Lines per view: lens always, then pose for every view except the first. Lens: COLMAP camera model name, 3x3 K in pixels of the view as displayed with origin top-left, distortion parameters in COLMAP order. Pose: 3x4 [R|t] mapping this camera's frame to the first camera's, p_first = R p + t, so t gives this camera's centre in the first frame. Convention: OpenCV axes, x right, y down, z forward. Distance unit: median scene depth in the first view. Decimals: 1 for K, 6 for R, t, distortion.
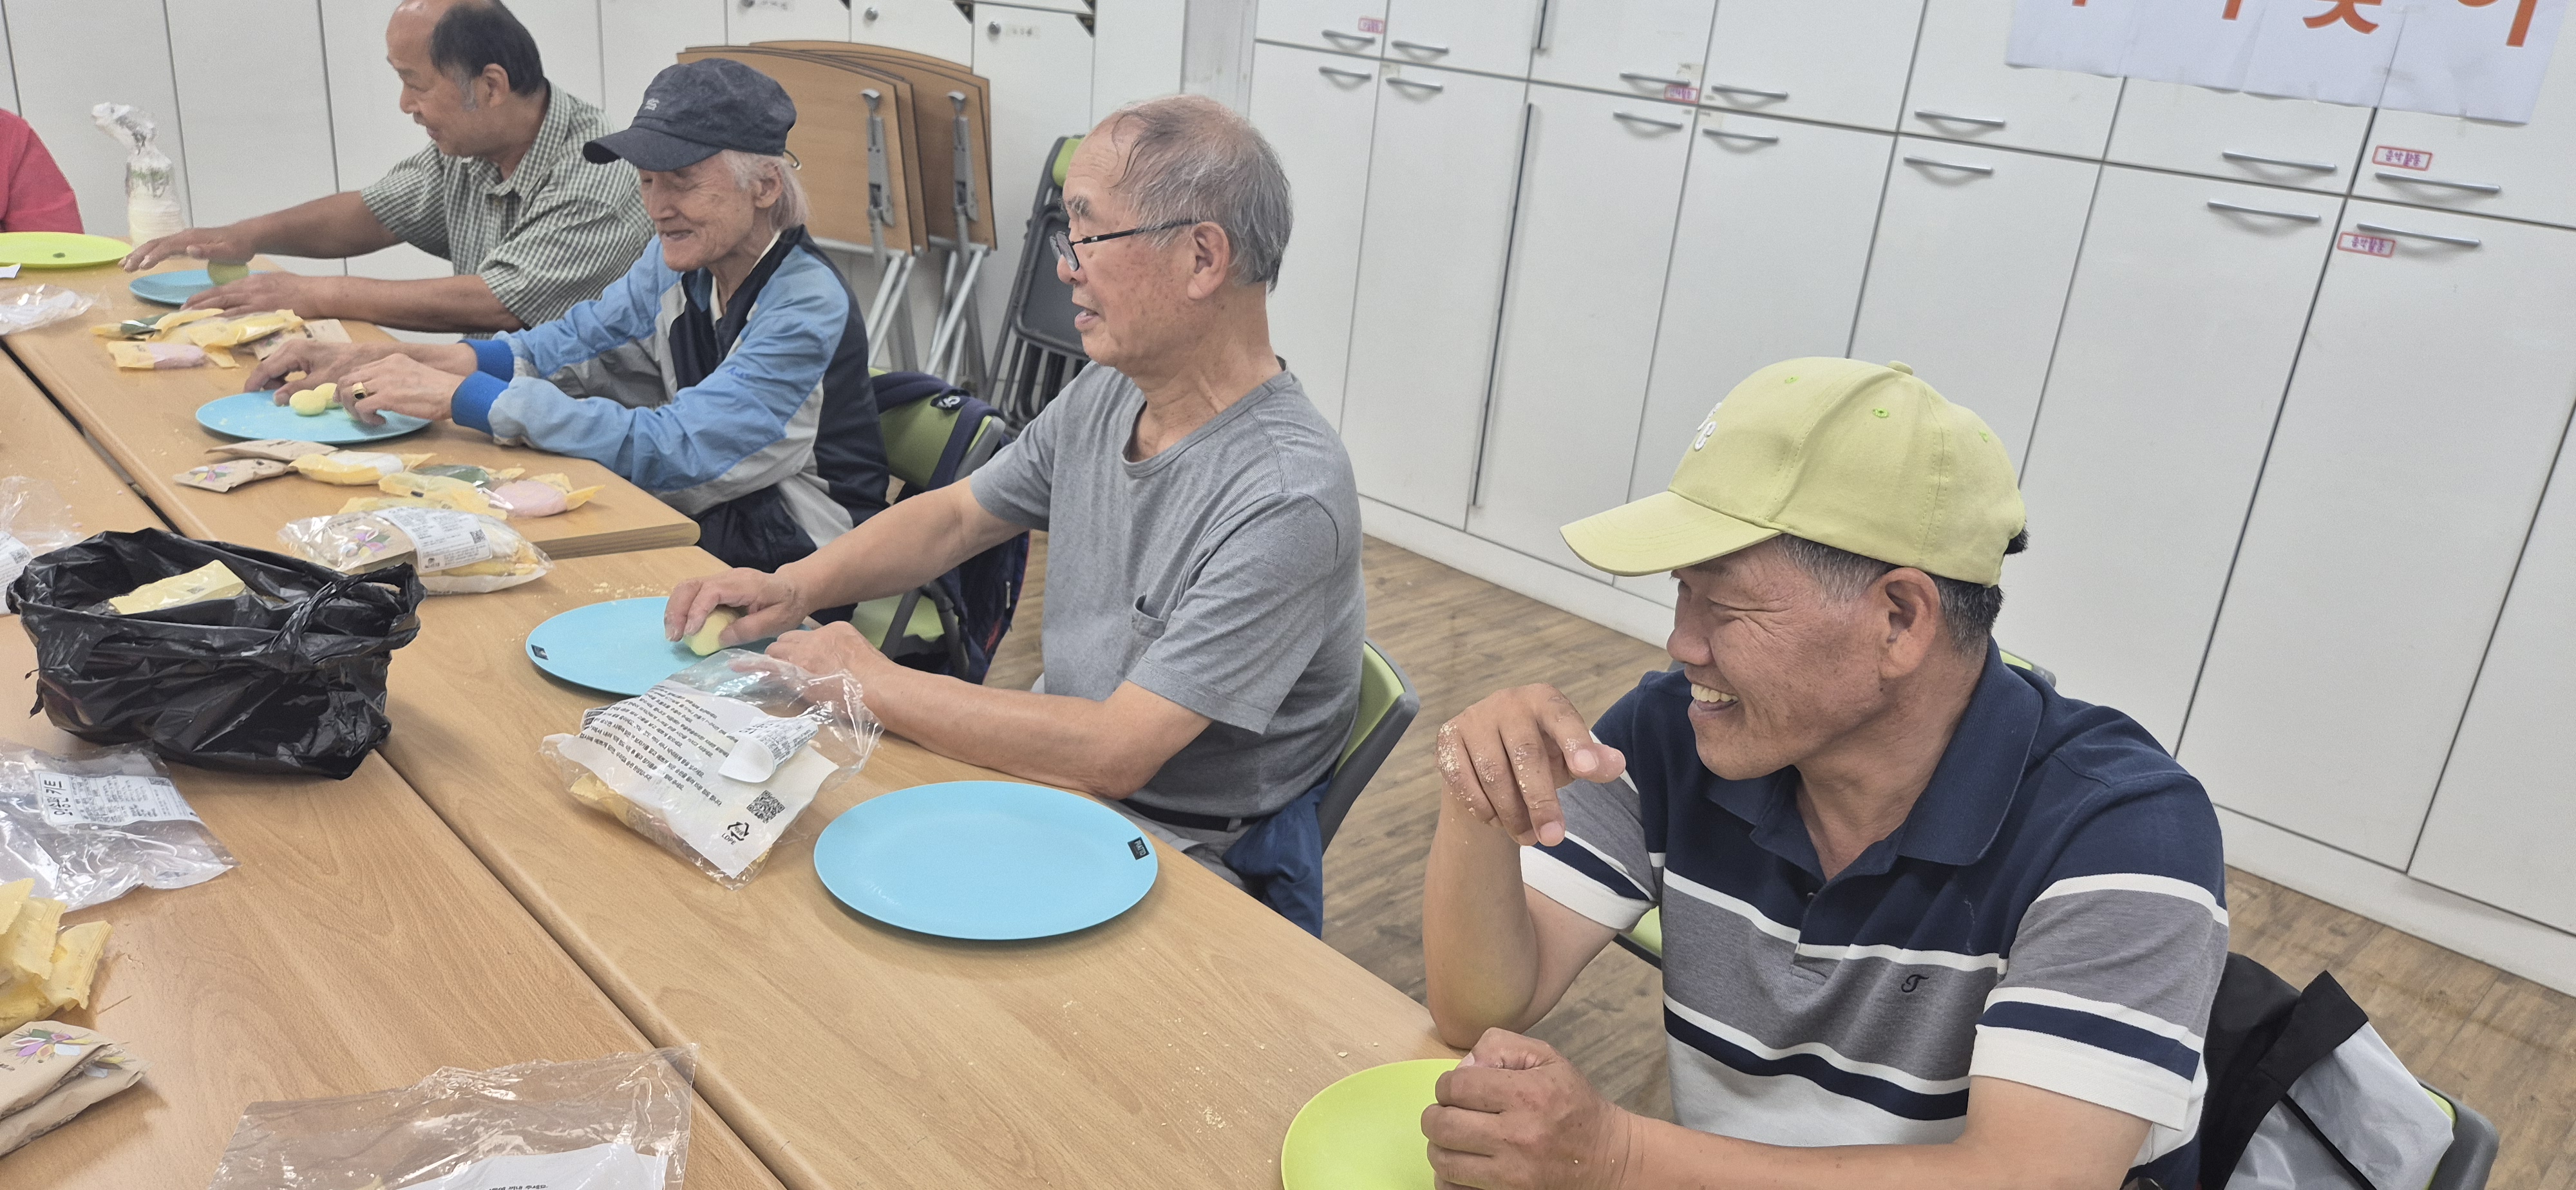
lens RADIAL K [[1686.1, 0, 1297.4], [0, 1686.1, 606.9], [0, 0, 1]] dist [0.051865, -0.020052]
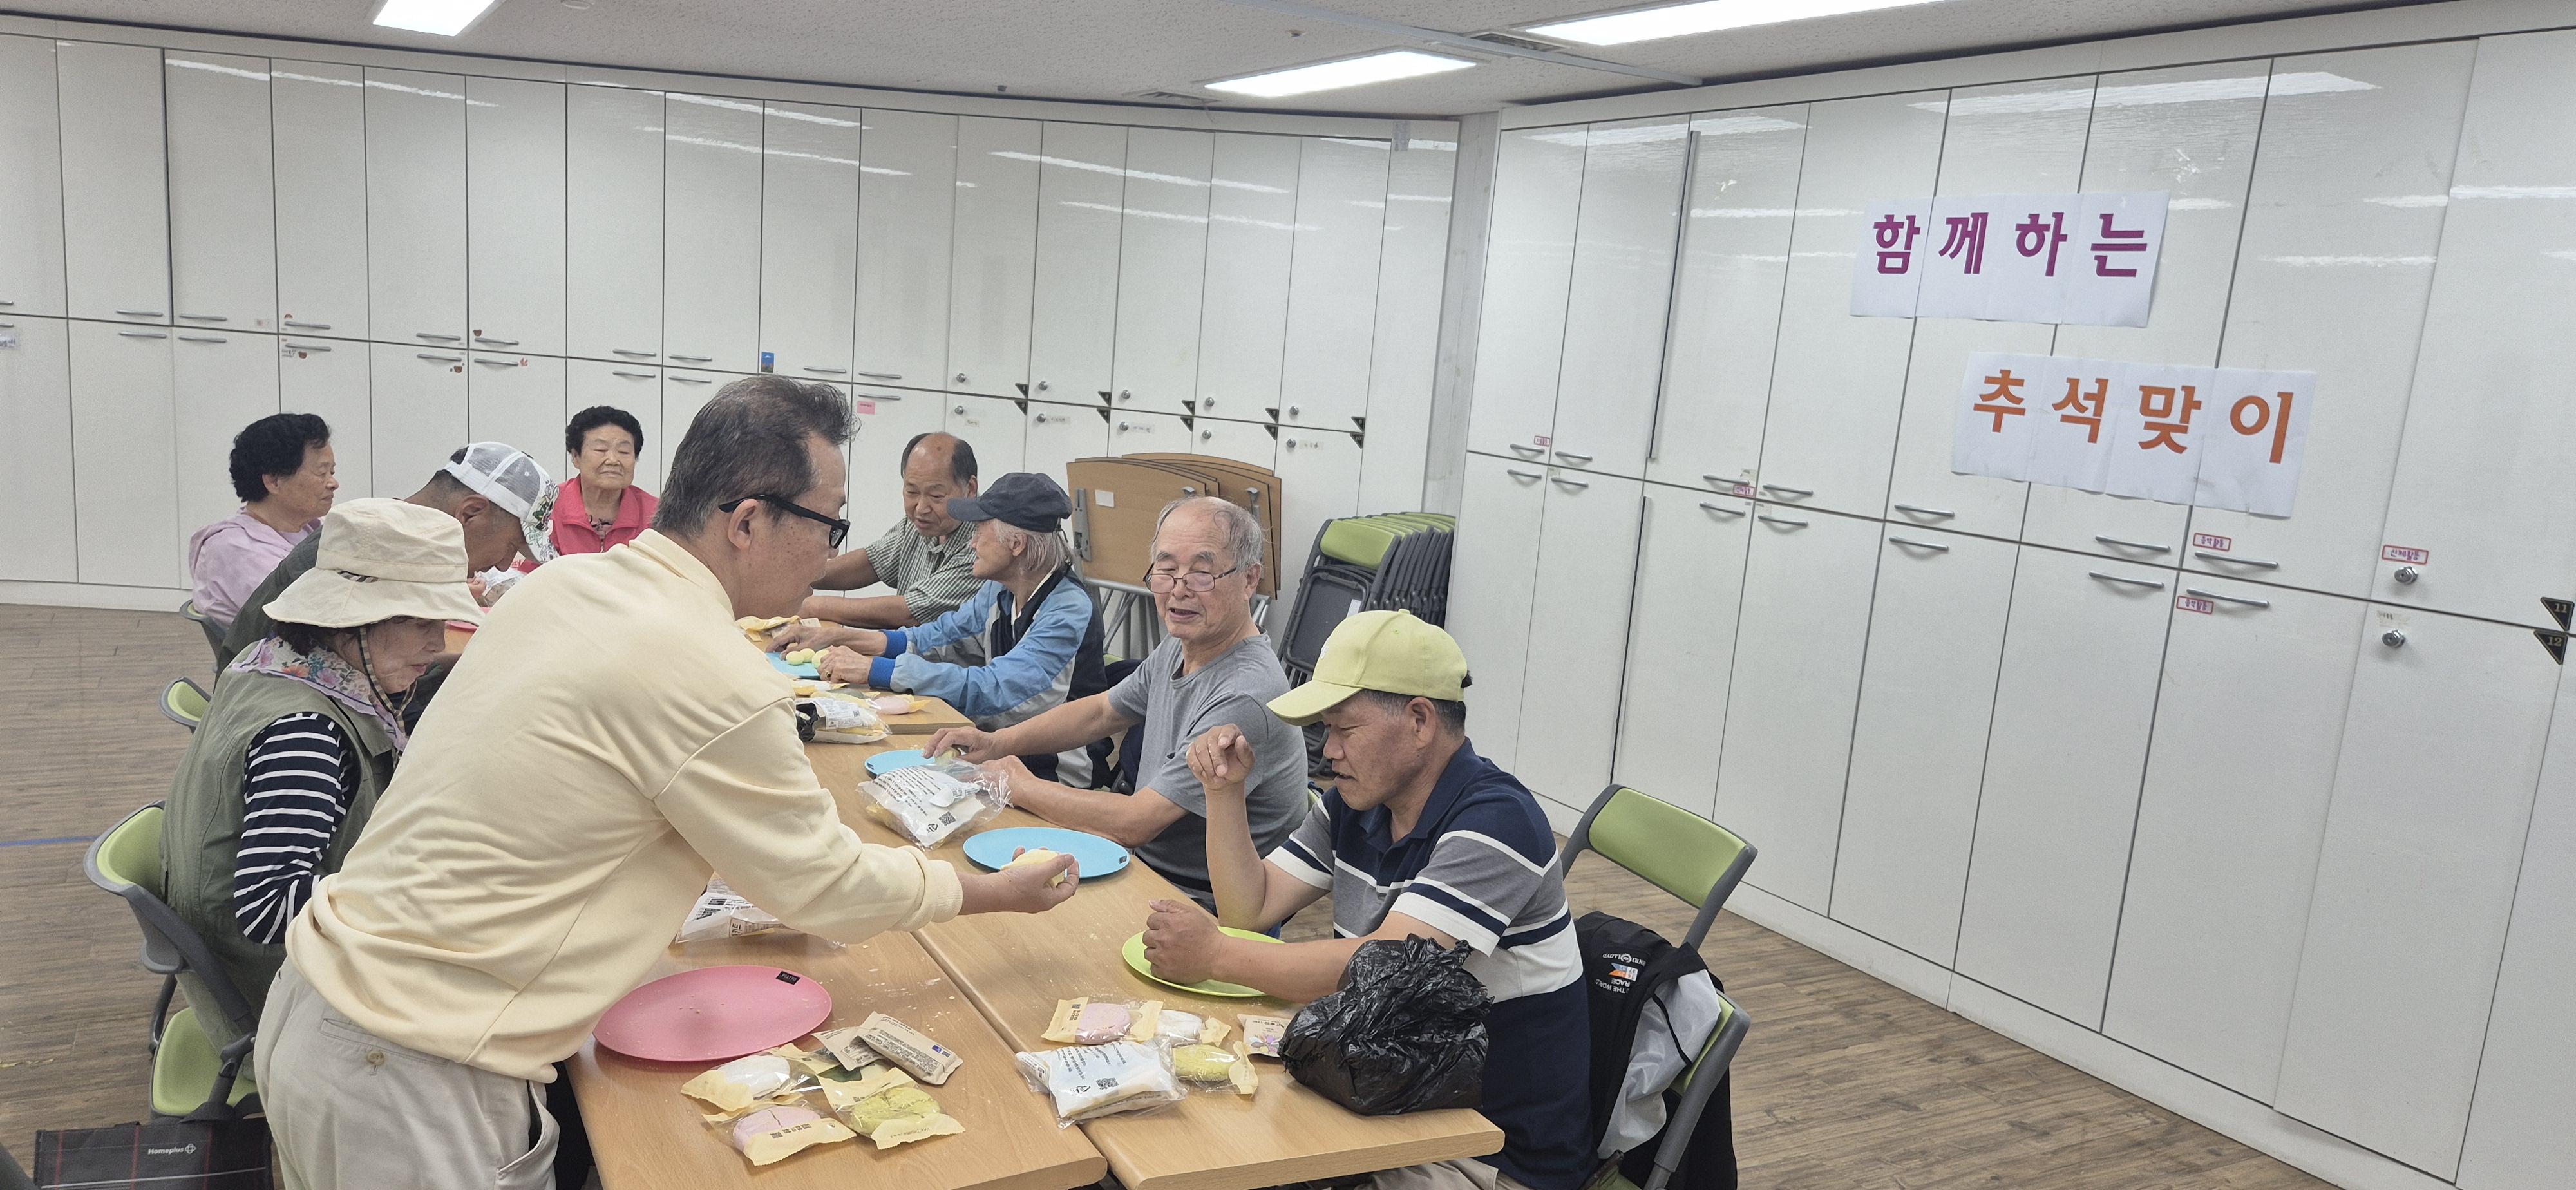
lens RADIAL K [[1686.1, 0, 1273.7], [0, 1686.1, 619.6], [0, 0, 1]] dist [0.051865, -0.020052]
pose [[0.964787, 0.022315, -0.262084, 0.291788], [-0.077686, 0.976120, -0.202867, 0.127499], [0.251298, 0.216084, 0.943481, -0.436237]]
